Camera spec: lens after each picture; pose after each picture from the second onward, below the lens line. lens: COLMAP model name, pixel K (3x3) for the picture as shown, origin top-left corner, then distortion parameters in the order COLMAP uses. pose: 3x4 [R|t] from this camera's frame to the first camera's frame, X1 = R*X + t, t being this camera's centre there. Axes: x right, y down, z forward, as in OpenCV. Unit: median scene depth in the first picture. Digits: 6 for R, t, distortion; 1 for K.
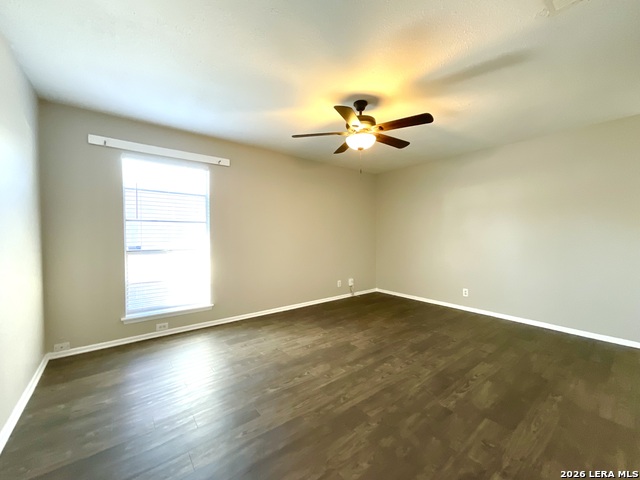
lens RADIAL K [[258.8, 0, 318.4], [0, 258.8, 241.2], [0, 0, 1]] dist [-0.001733, 0.000817]
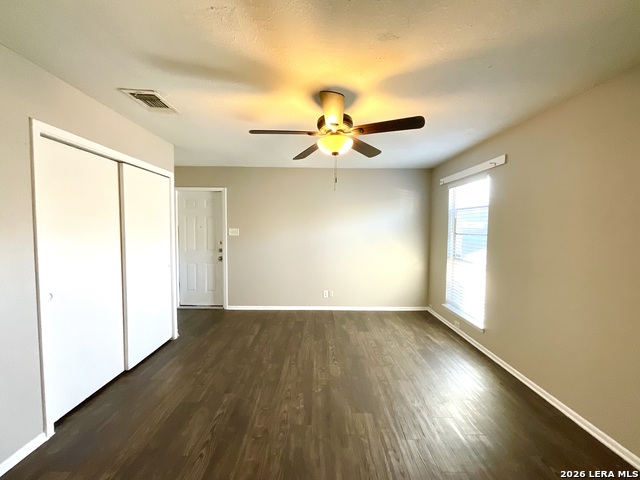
lens RADIAL K [[258.8, 0, 321.1], [0, 258.8, 238.5], [0, 0, 1]] dist [-0.001733, 0.000817]
pose [[-0.605418, 0.026108, -0.795479, 0.891349], [-0.031728, 0.997876, 0.056899, -0.135505], [0.795275, 0.059687, -0.603304, 1.534844]]
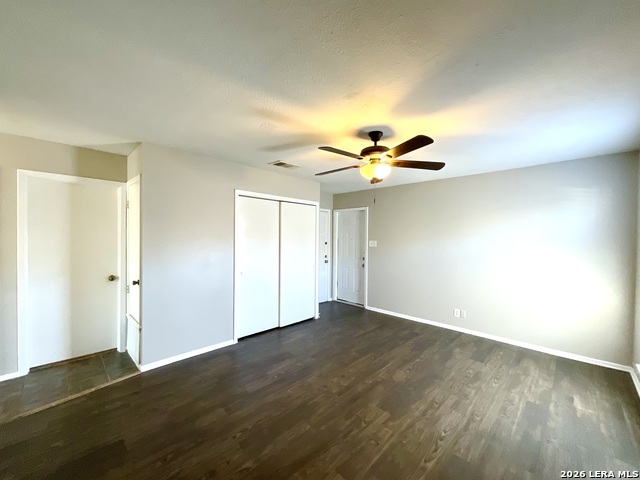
lens RADIAL K [[258.8, 0, 320.7], [0, 258.8, 238.8], [0, 0, 1]] dist [-0.001733, 0.000817]
pose [[-0.991283, -0.011233, -0.131272, 0.509321], [-0.015725, 0.999324, 0.033236, -0.163535], [0.130810, 0.035011, -0.990789, 2.025508]]
